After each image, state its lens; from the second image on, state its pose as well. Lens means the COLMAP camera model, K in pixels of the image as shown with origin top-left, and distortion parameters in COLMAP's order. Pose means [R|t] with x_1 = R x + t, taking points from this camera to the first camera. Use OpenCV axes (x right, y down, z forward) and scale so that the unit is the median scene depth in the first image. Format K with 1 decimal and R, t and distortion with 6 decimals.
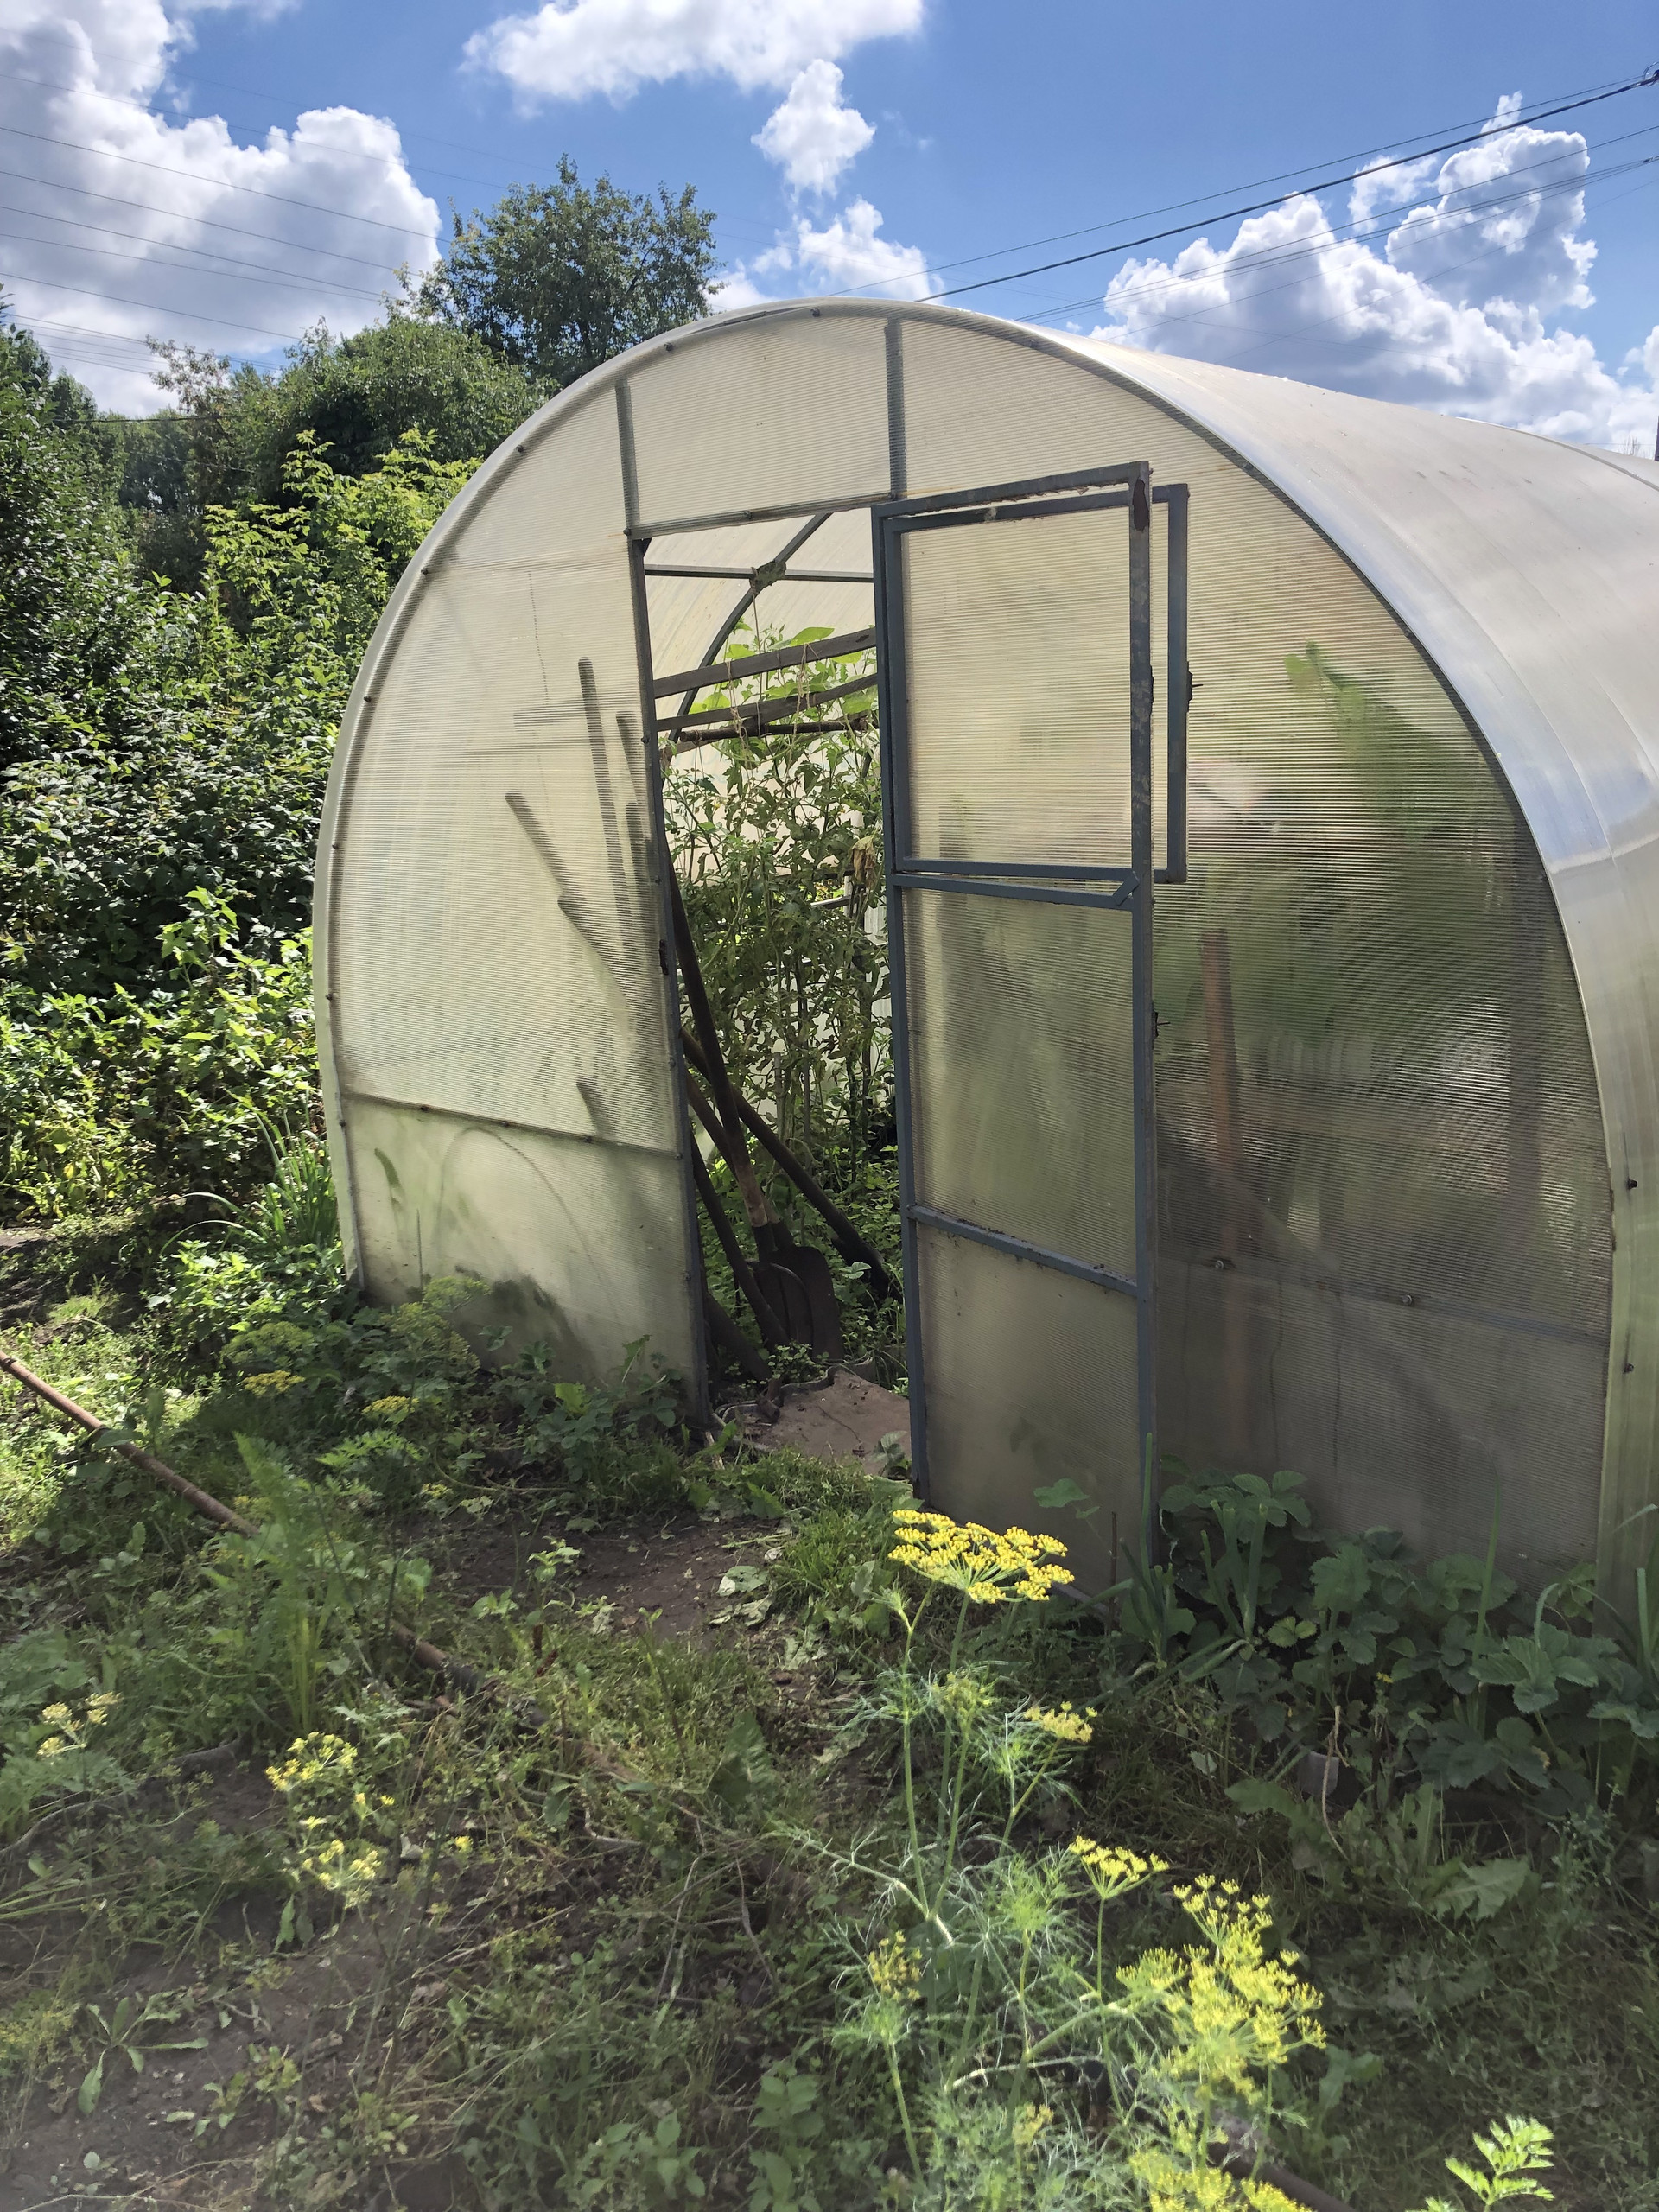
lens RADIAL K [[1788.5, 0, 827.3], [0, 1788.5, 1099.4], [0, 0, 1]] dist [0.003140, -0.002879]
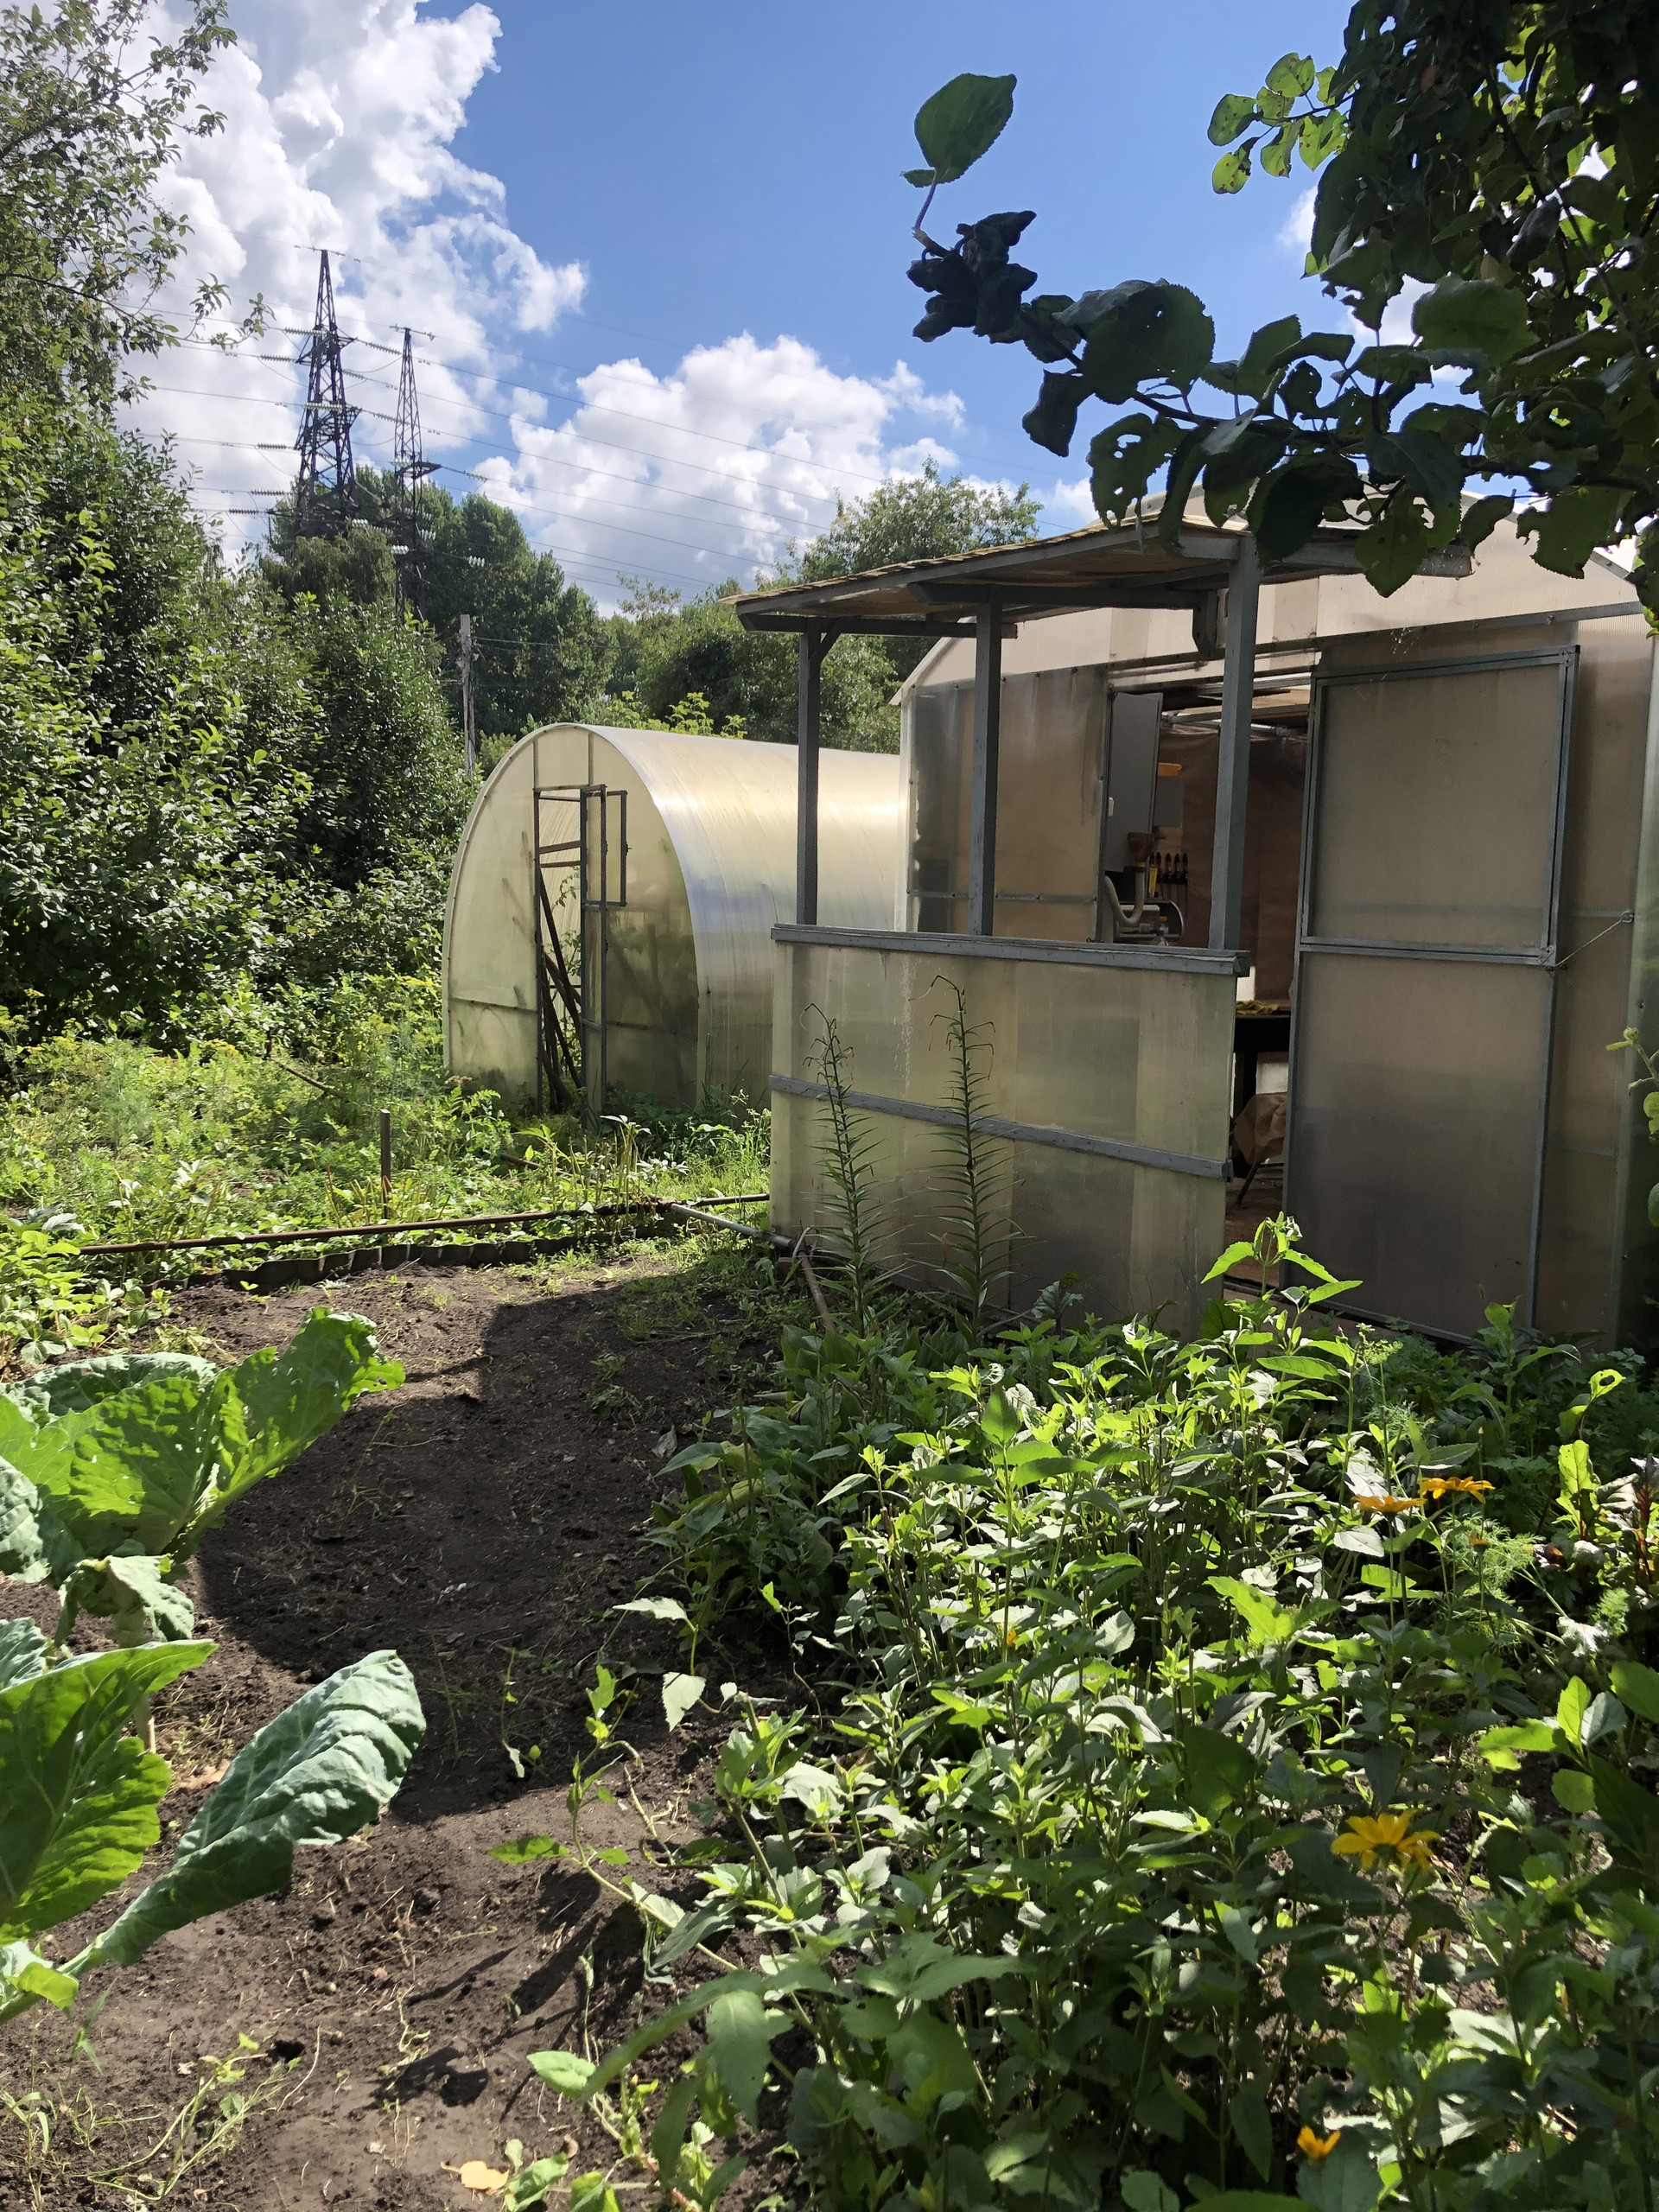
lens RADIAL K [[1788.5, 0, 827.3], [0, 1788.5, 1099.4], [0, 0, 1]] dist [0.003140, -0.002879]
pose [[0.968017, 0.096155, -0.231726, 0.120645], [-0.119925, 0.988627, -0.090749, 0.043569], [0.220364, 0.115637, 0.968539, -0.185729]]
